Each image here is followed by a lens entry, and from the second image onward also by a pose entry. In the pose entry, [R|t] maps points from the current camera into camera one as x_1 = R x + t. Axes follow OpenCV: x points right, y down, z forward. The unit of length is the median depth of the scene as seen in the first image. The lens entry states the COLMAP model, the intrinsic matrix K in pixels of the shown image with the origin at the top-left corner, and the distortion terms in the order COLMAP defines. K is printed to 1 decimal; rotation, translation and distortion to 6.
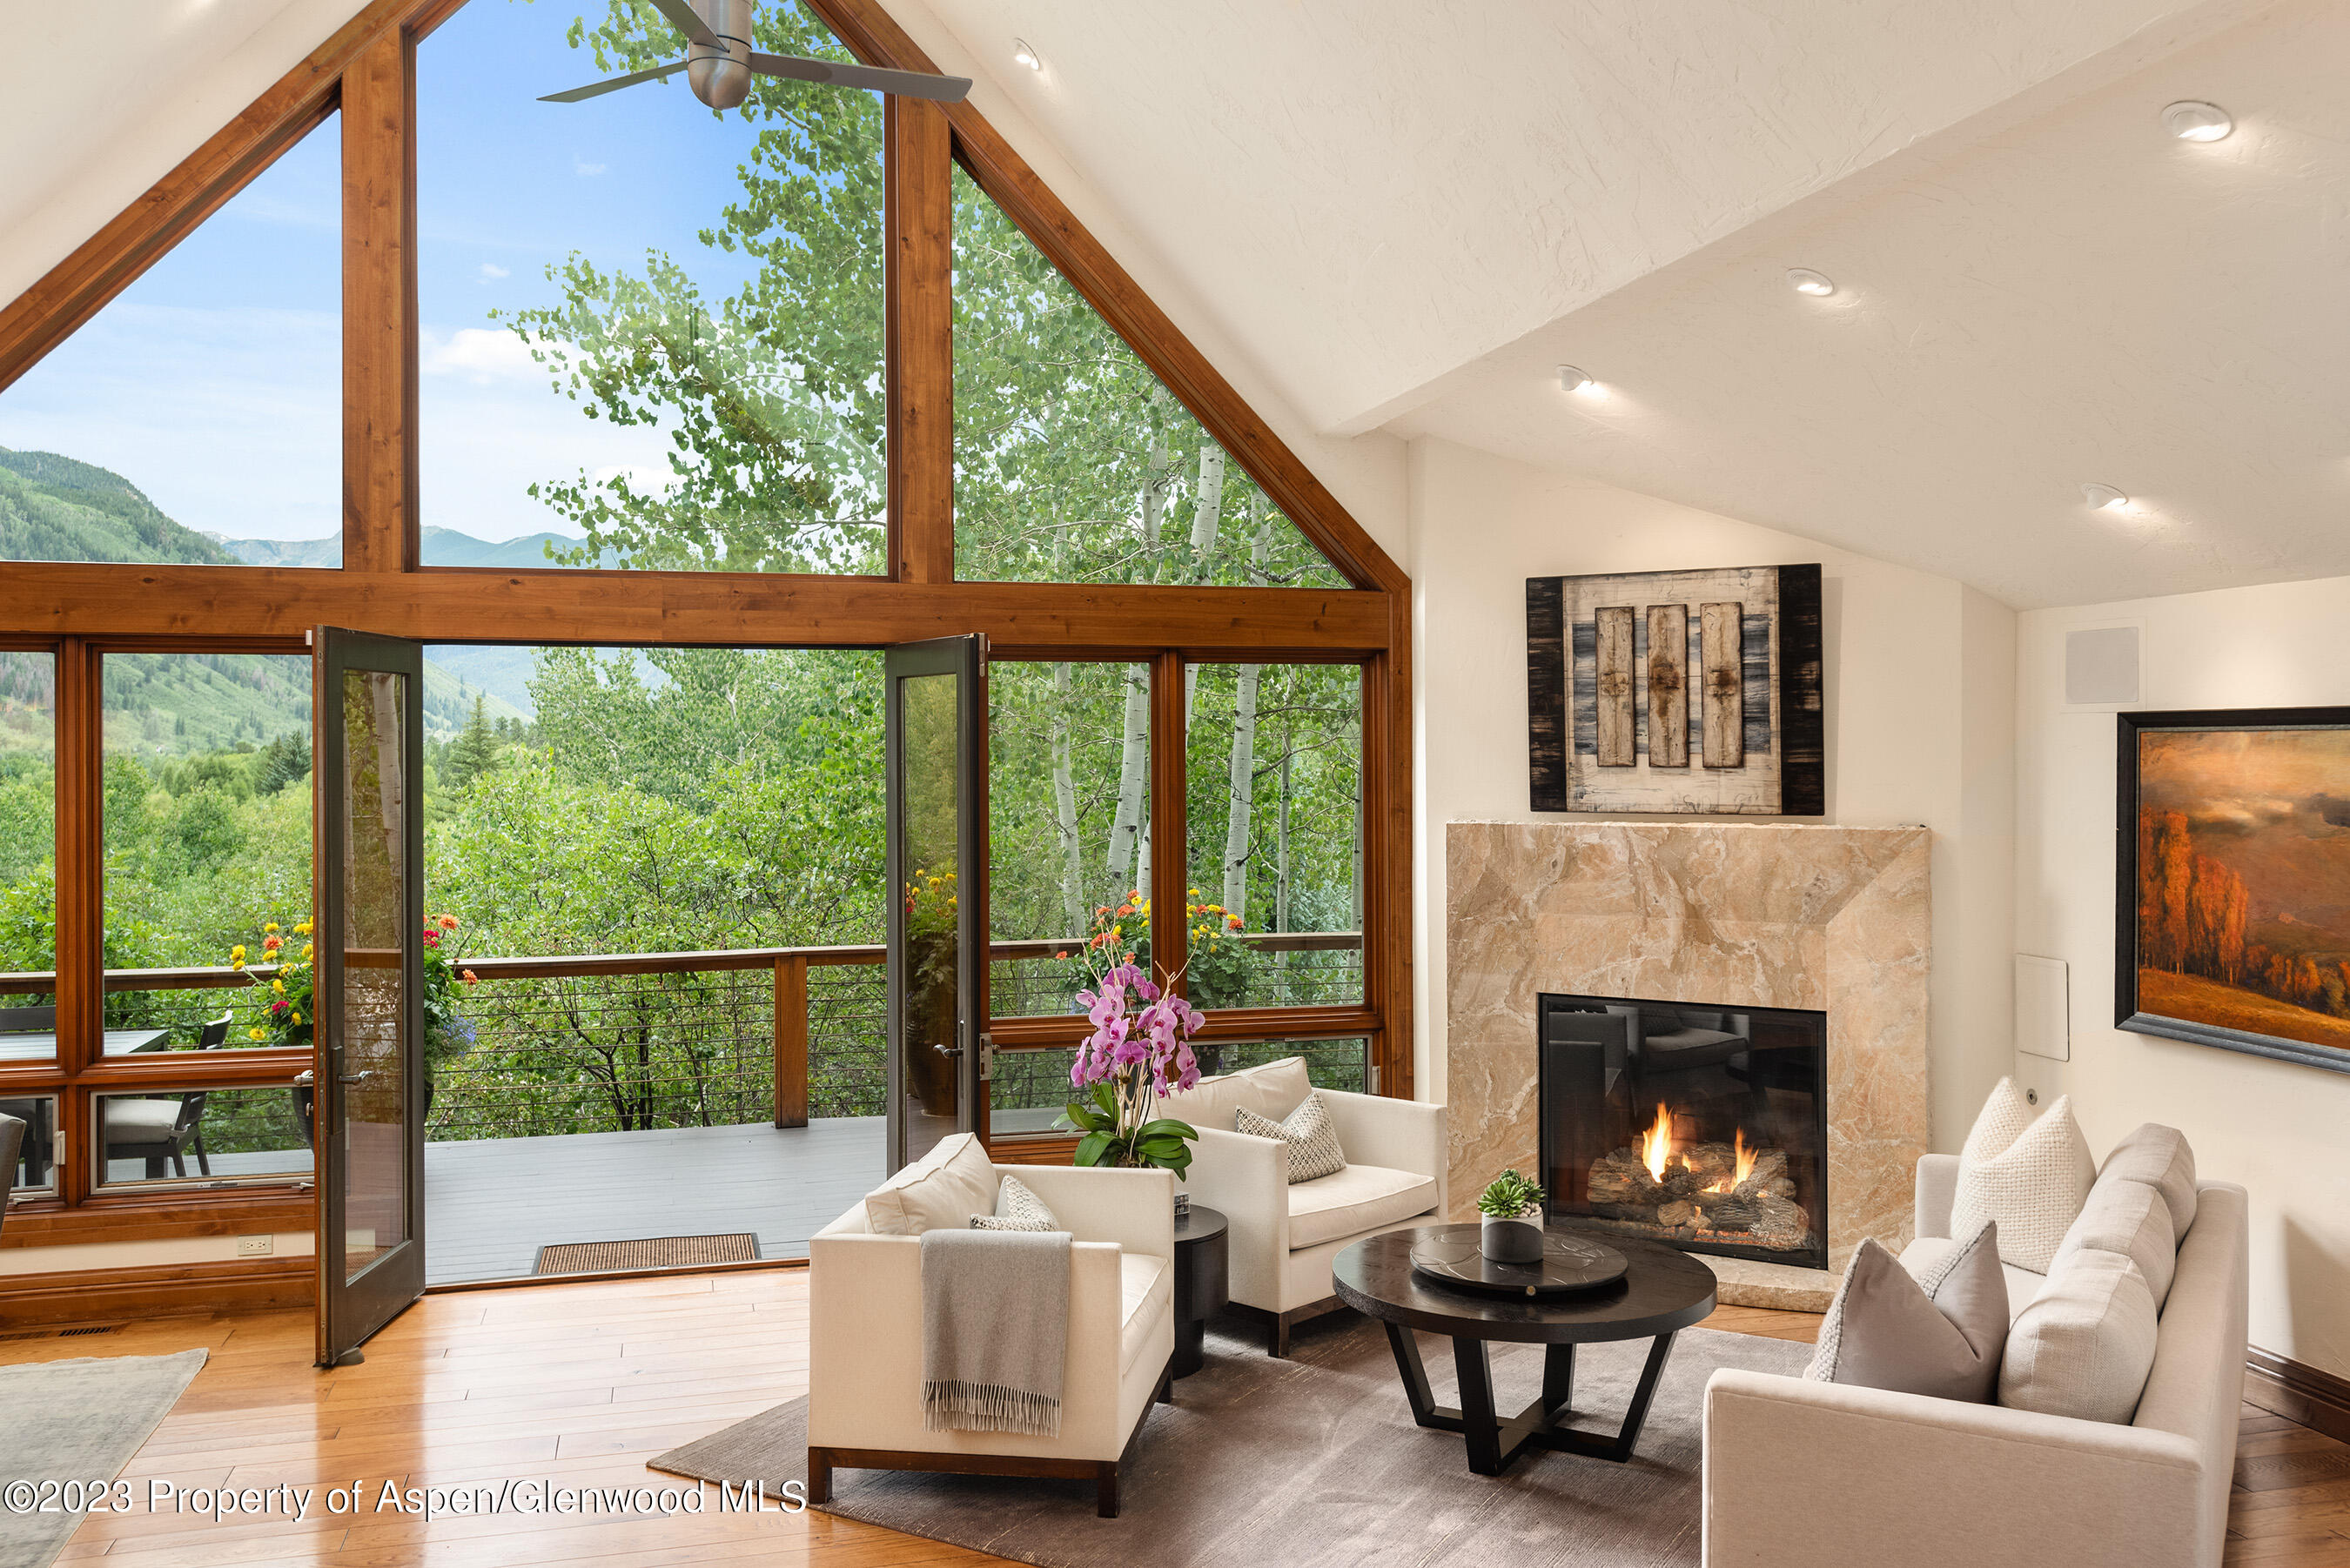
lens RADIAL K [[1927.8, 0, 1192.3], [0, 1927.8, 771.3], [0, 0, 1]] dist [0.041207, -0.033642]
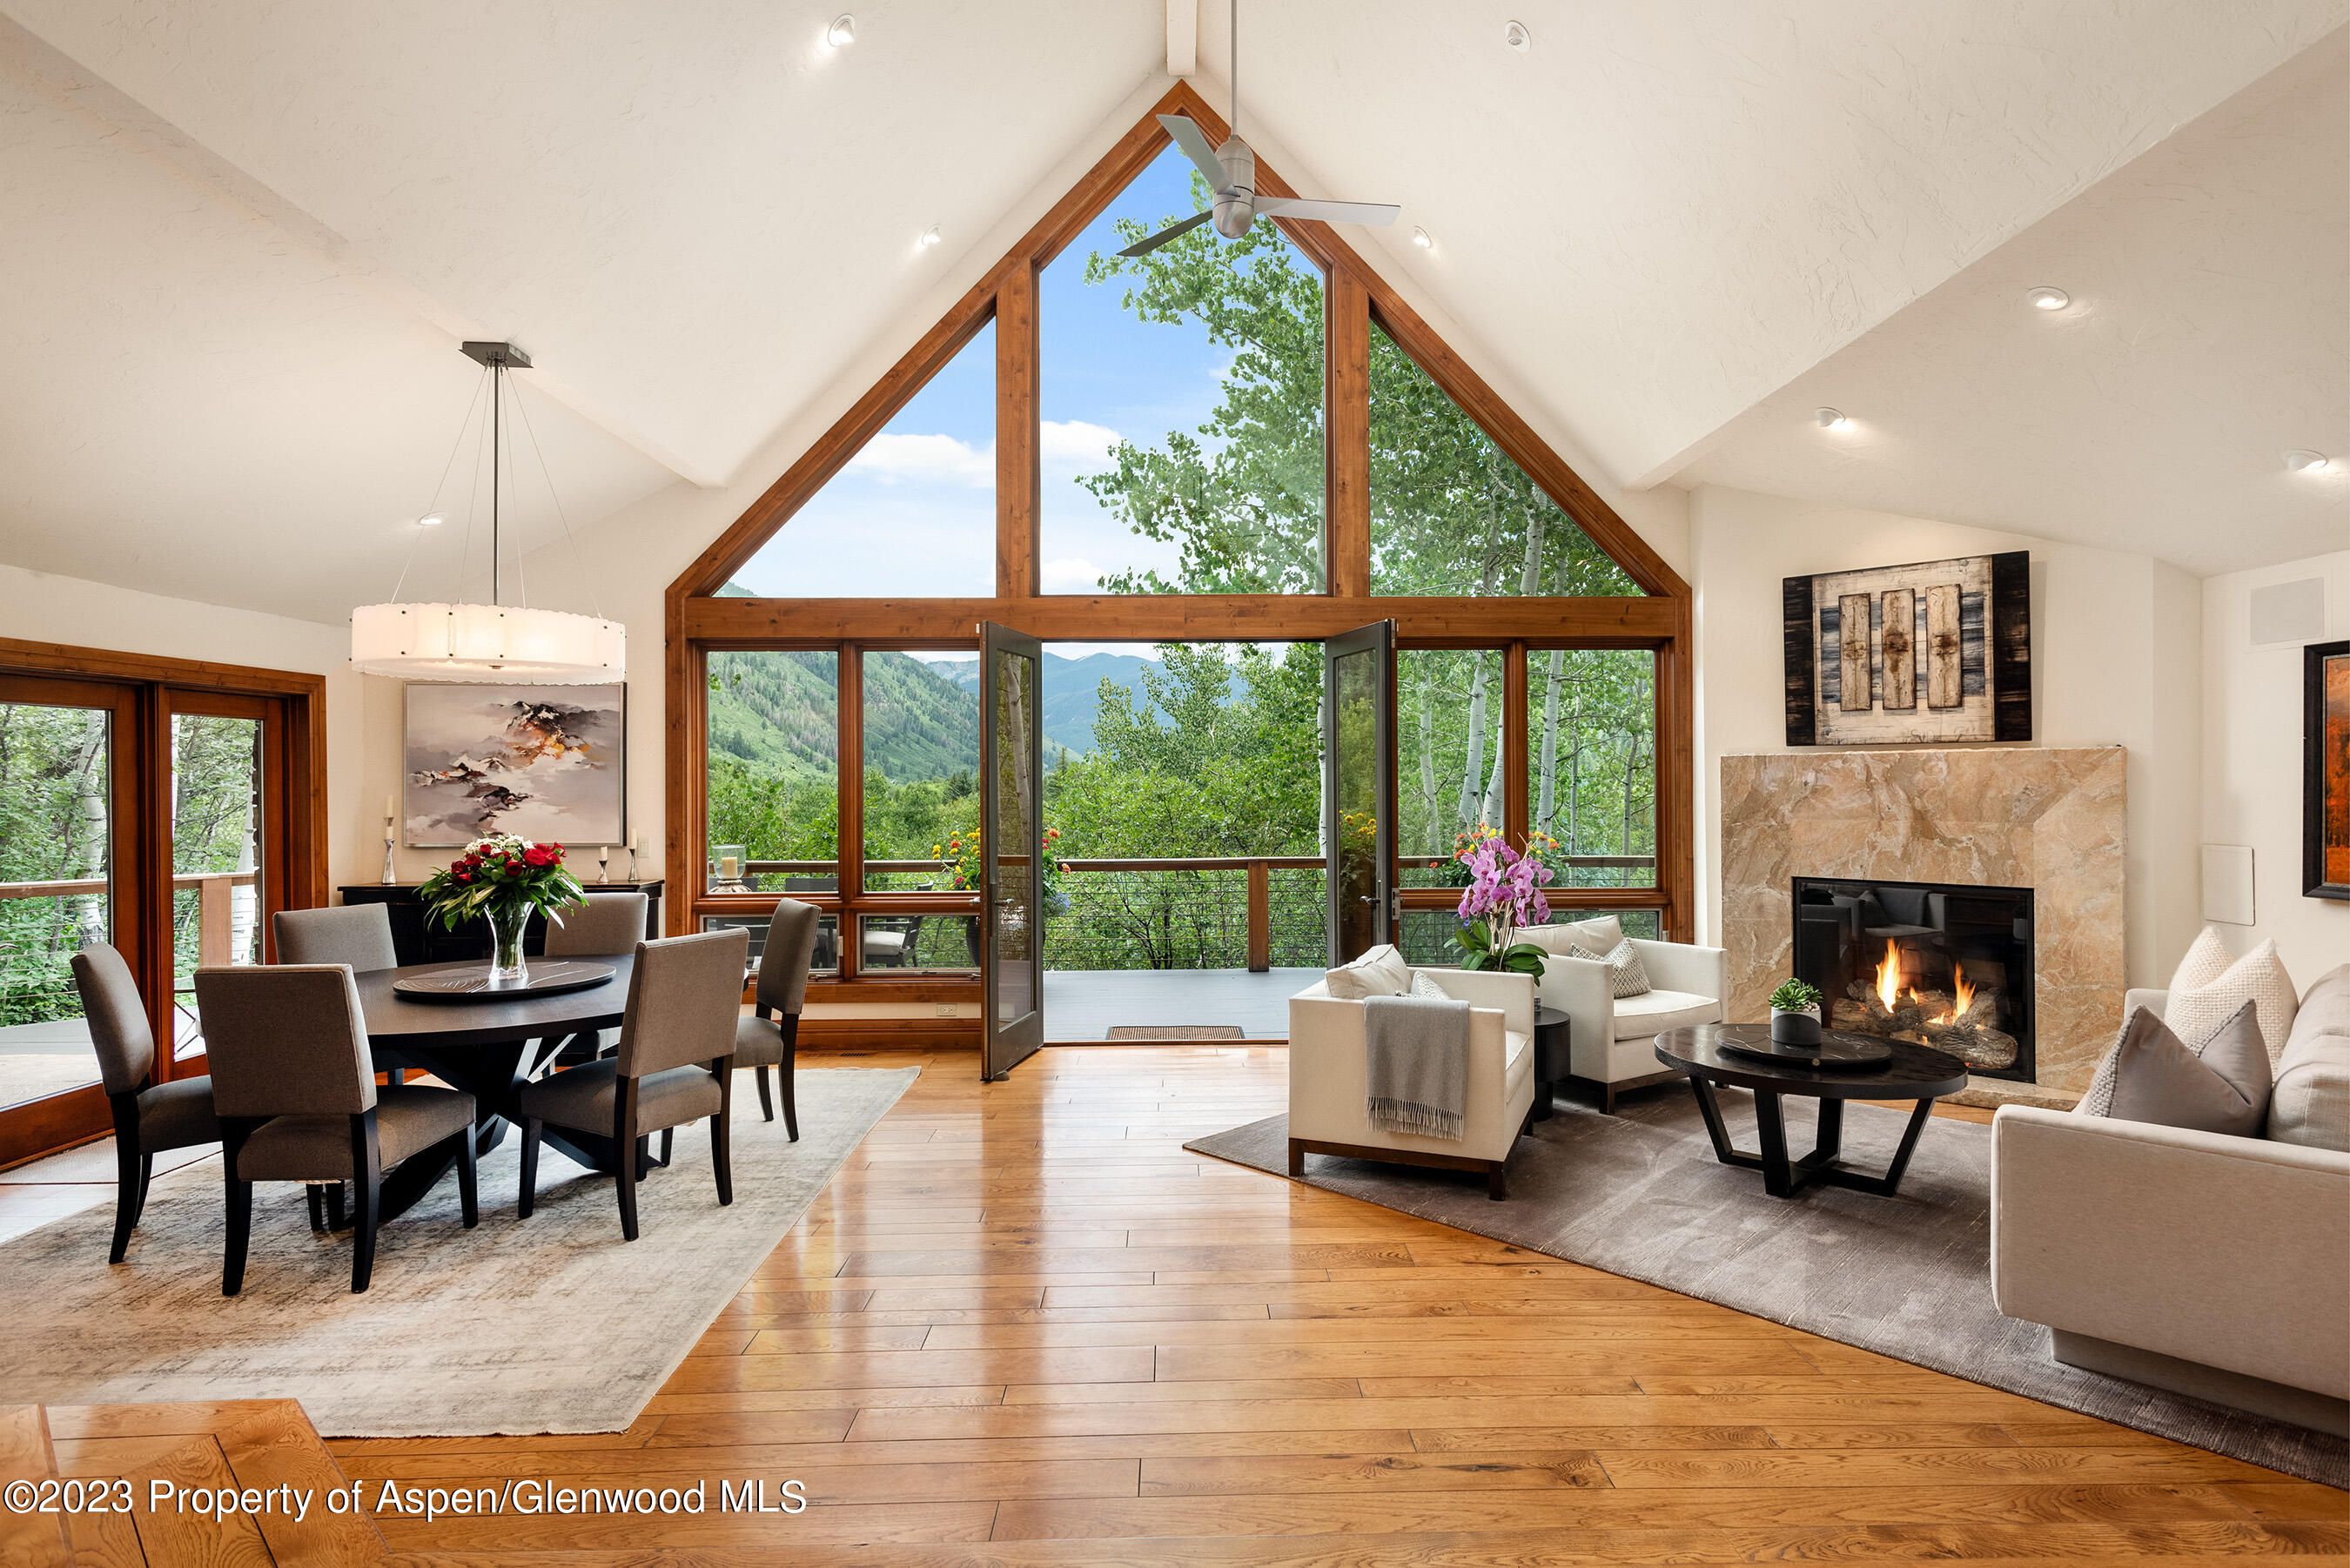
lens RADIAL K [[1214.0, 0, 1207.4], [0, 1214.0, 779.0], [0, 0, 1]] dist [0.017251, -0.006750]
pose [[0.972398, -0.001566, -0.233322, -0.028414], [-0.000381, 0.999965, -0.008298, 0.057054], [0.233327, 0.008158, 0.972364, 0.053138]]
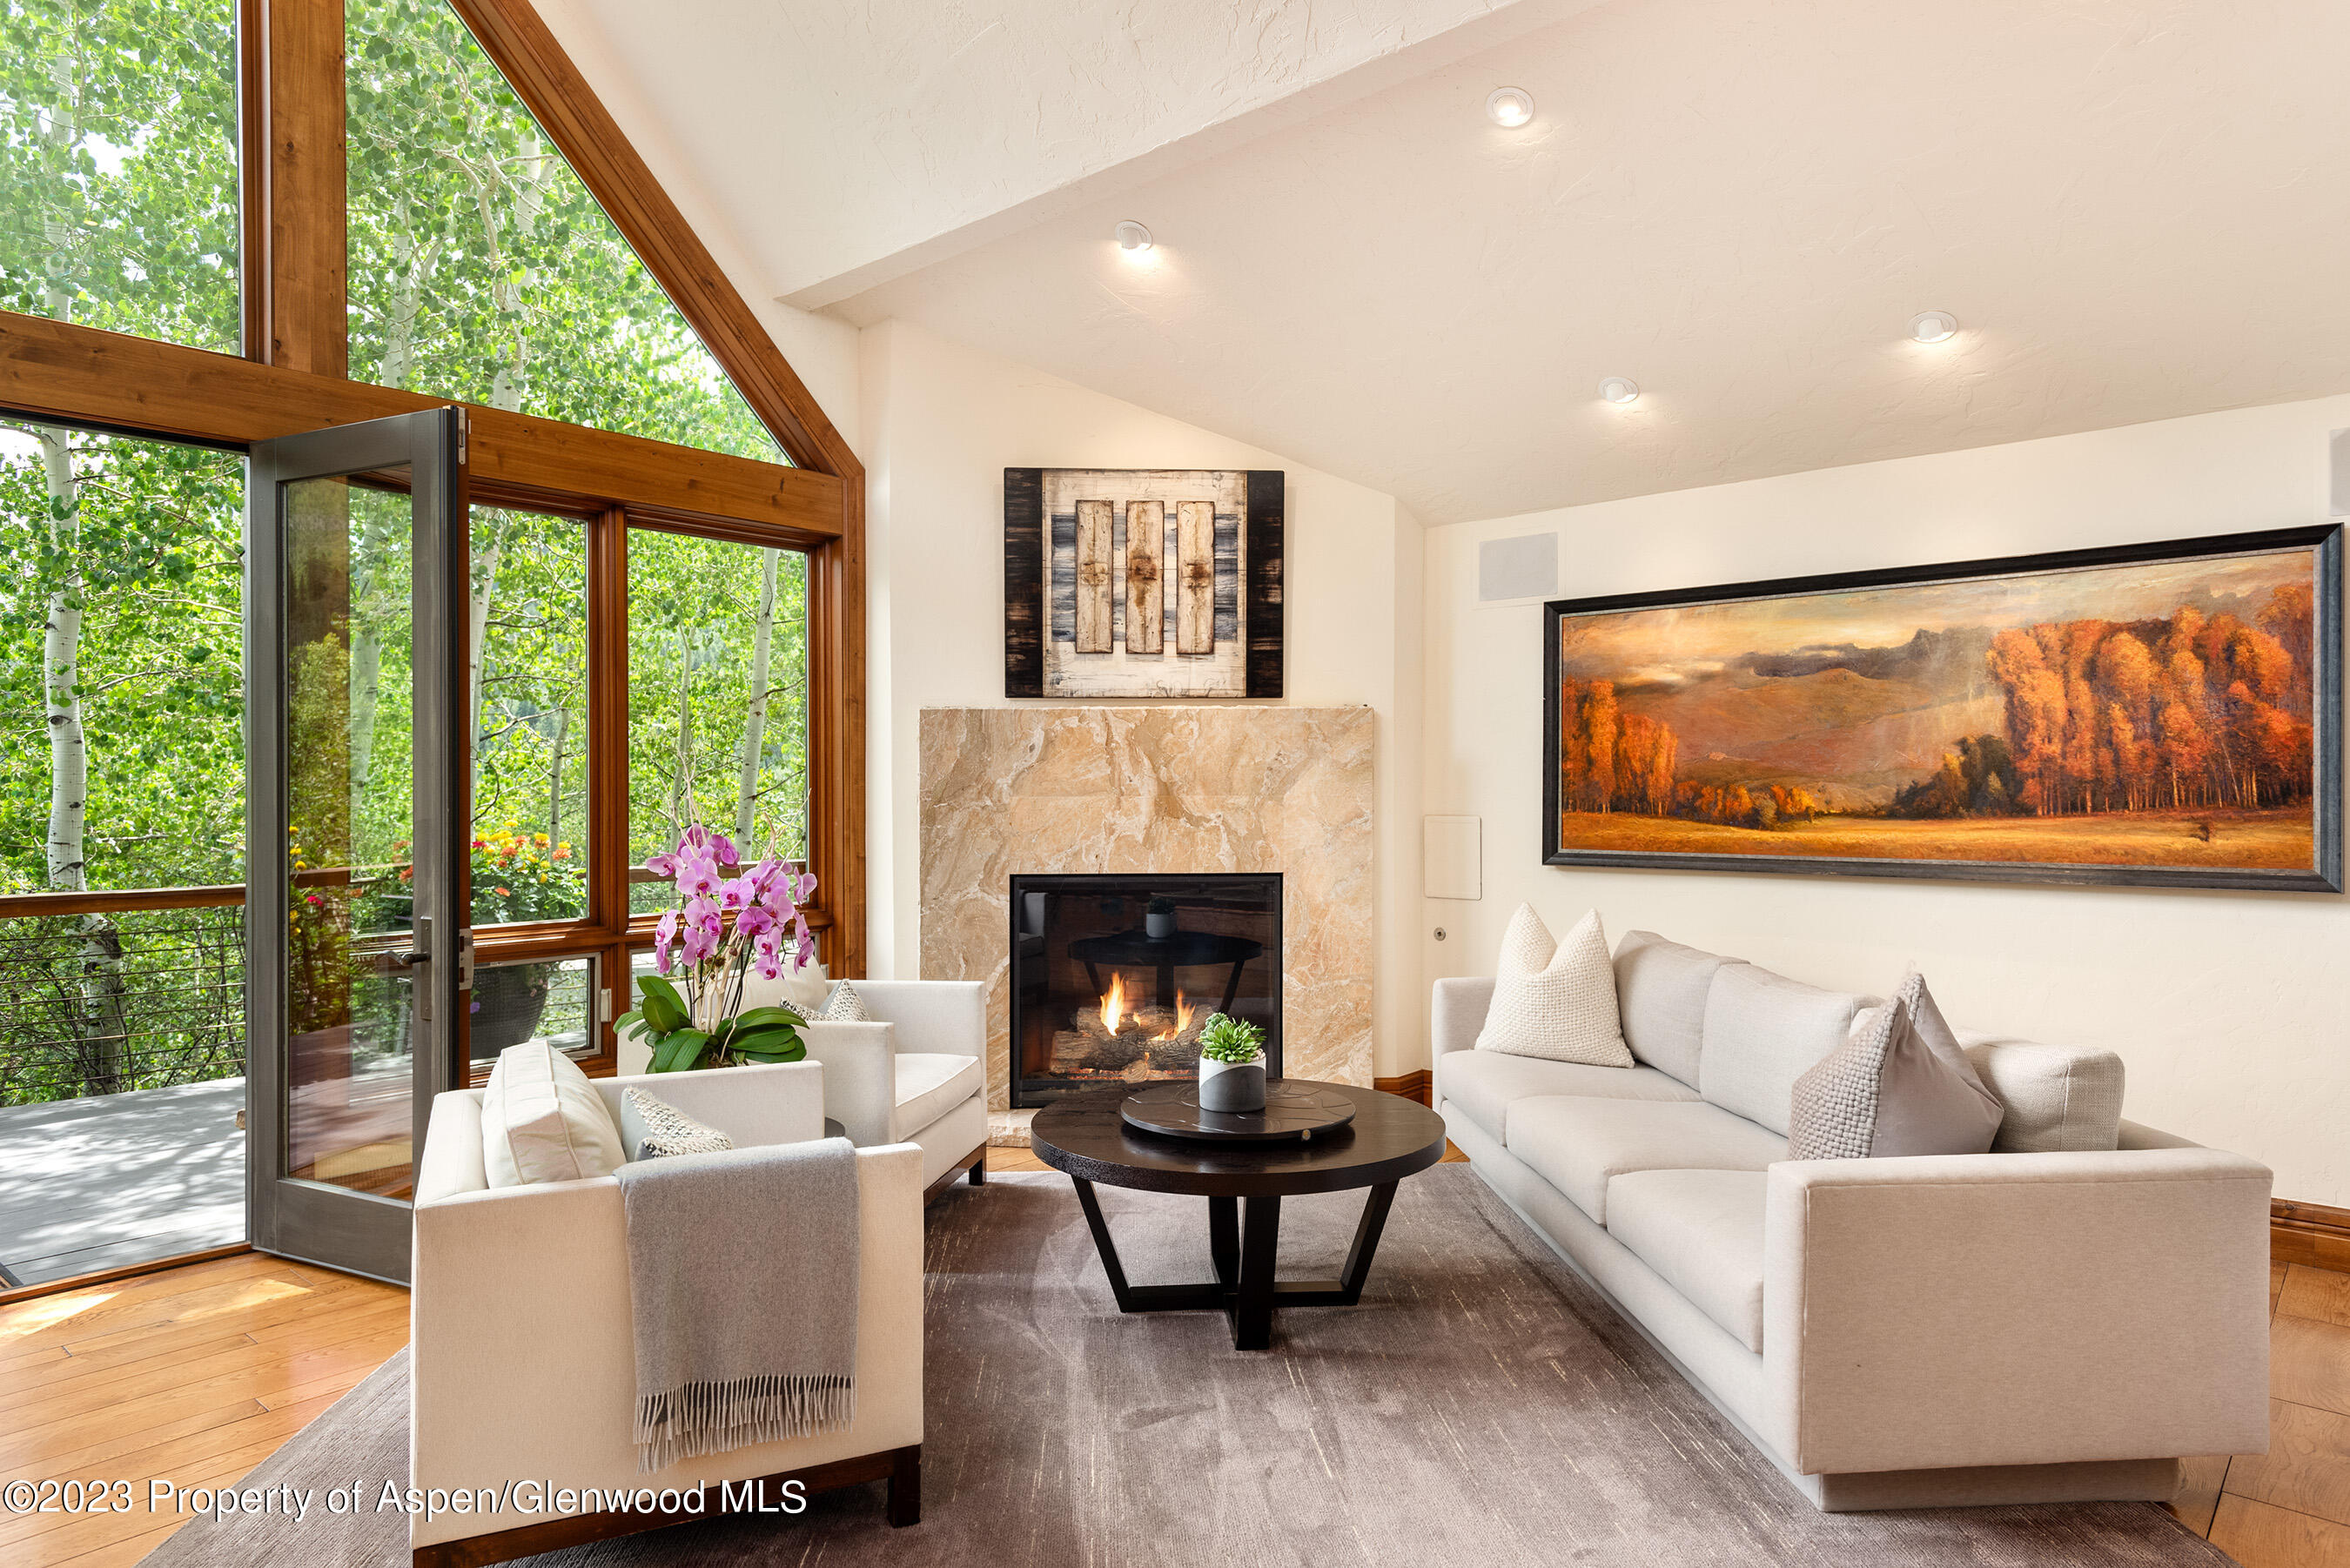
lens RADIAL K [[1422.7, 0, 1207.2], [0, 1422.7, 788.1], [0, 0, 1]] dist [0.014962, -0.005480]
pose [[0.830372, -0.000306, 0.557209, -0.171136], [0.003452, 0.999983, -0.004596, 0.079685], [-0.557198, 0.005740, 0.830360, 0.344724]]
